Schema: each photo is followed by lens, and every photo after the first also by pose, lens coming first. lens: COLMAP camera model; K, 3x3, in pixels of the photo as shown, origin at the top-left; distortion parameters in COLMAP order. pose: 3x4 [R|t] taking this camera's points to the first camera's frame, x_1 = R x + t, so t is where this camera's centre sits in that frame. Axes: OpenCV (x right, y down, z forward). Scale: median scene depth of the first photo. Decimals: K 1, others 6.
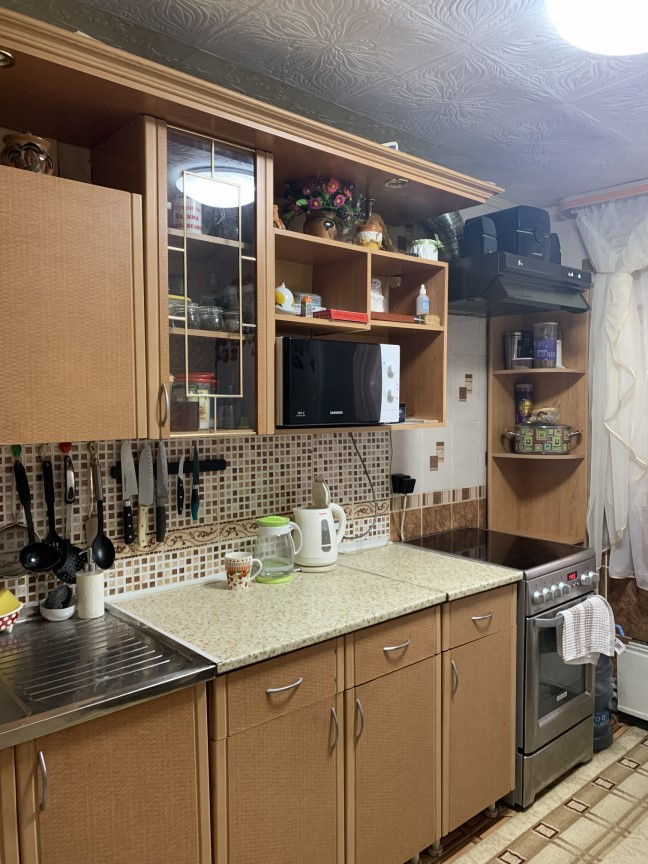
lens RADIAL K [[656.1, 0, 324.0], [0, 656.1, 432.0], [0, 0, 1]] dist [0.006949, -0.010929]
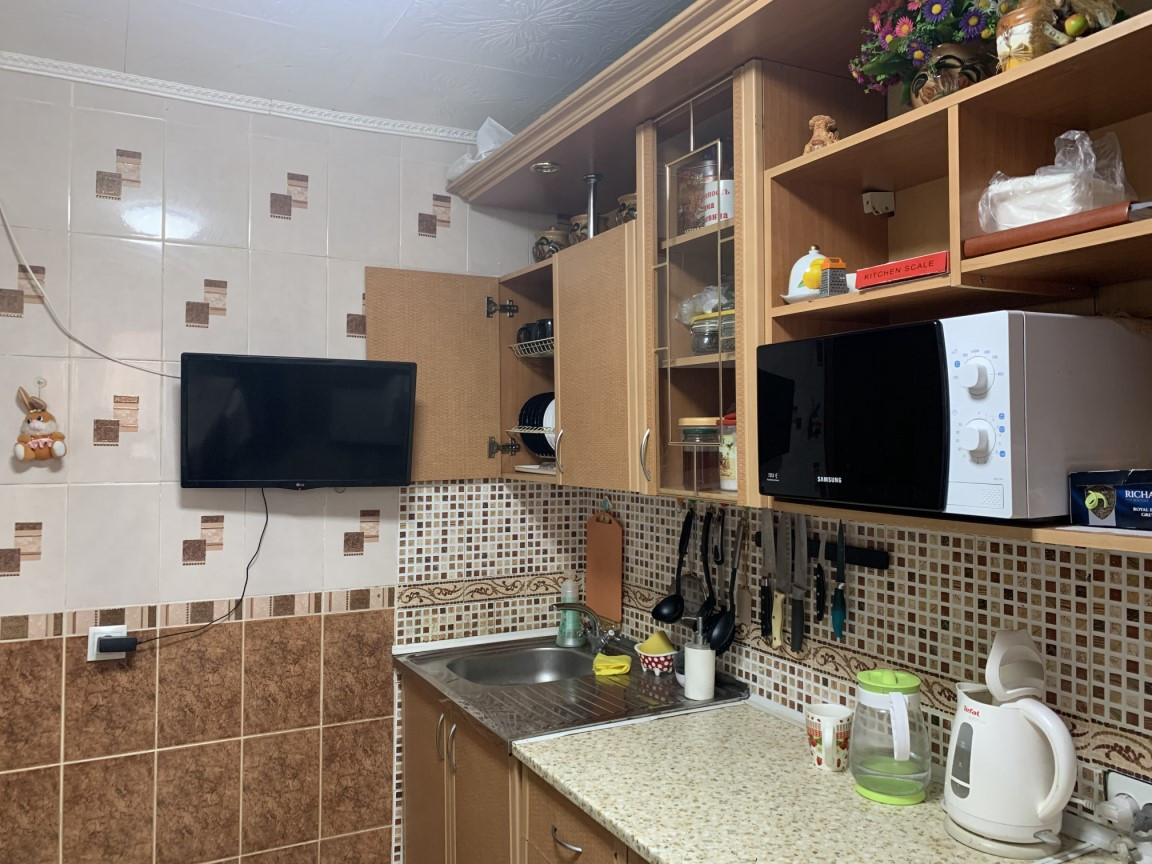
lens RADIAL K [[874.8, 0, 578.7], [0, 874.8, 427.1], [0, 0, 1]] dist [0.006949, -0.010929]
pose [[-0.233118, -0.006976, -0.972424, 0.711063], [-0.047568, 0.998859, 0.004238, -0.062843], [0.971284, 0.047245, -0.233184, 0.970877]]
